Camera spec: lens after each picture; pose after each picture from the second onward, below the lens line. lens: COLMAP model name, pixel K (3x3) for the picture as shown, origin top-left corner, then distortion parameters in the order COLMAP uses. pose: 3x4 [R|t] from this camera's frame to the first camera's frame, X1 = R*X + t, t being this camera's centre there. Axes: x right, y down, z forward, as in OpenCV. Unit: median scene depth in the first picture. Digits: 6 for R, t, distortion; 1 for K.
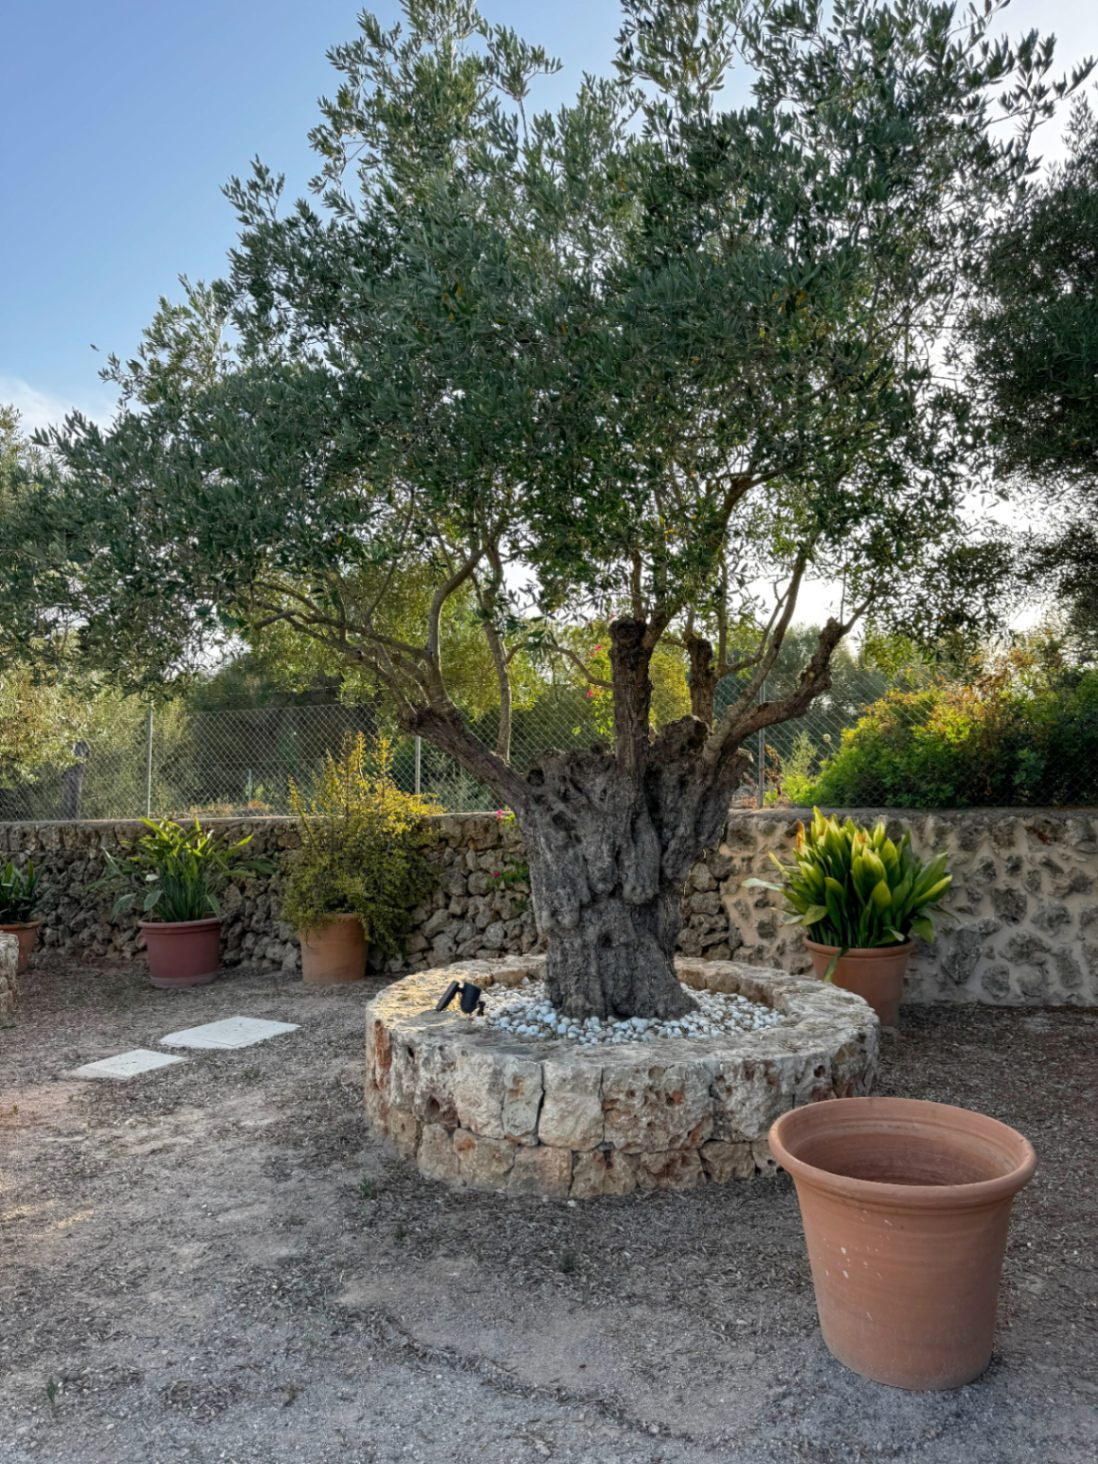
lens RADIAL K [[1024.9, 0, 549.6], [0, 1024.9, 733.2], [0, 0, 1]] dist [0.040545, -0.008099]
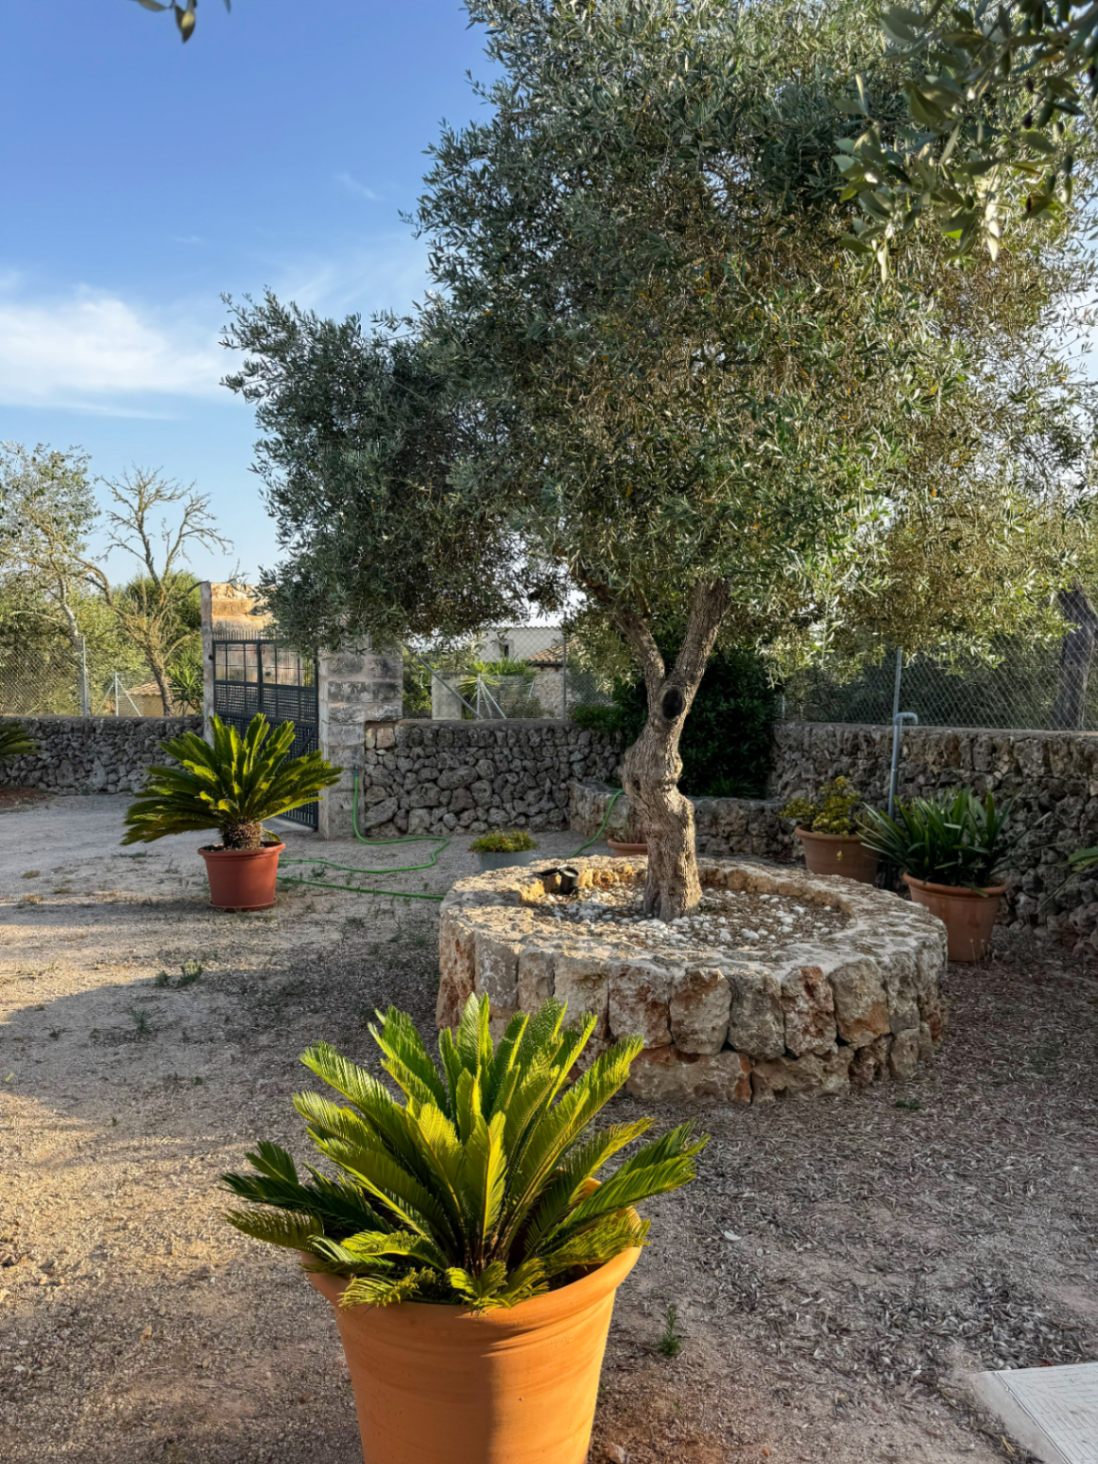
lens RADIAL K [[1024.9, 0, 551.1], [0, 1024.9, 736.0], [0, 0, 1]] dist [0.040545, -0.008099]
pose [[0.600151, 0.055150, -0.797983, -0.142027], [0.022594, 0.996053, 0.085832, 0.025079], [0.799567, -0.069541, 0.596537, 0.366316]]
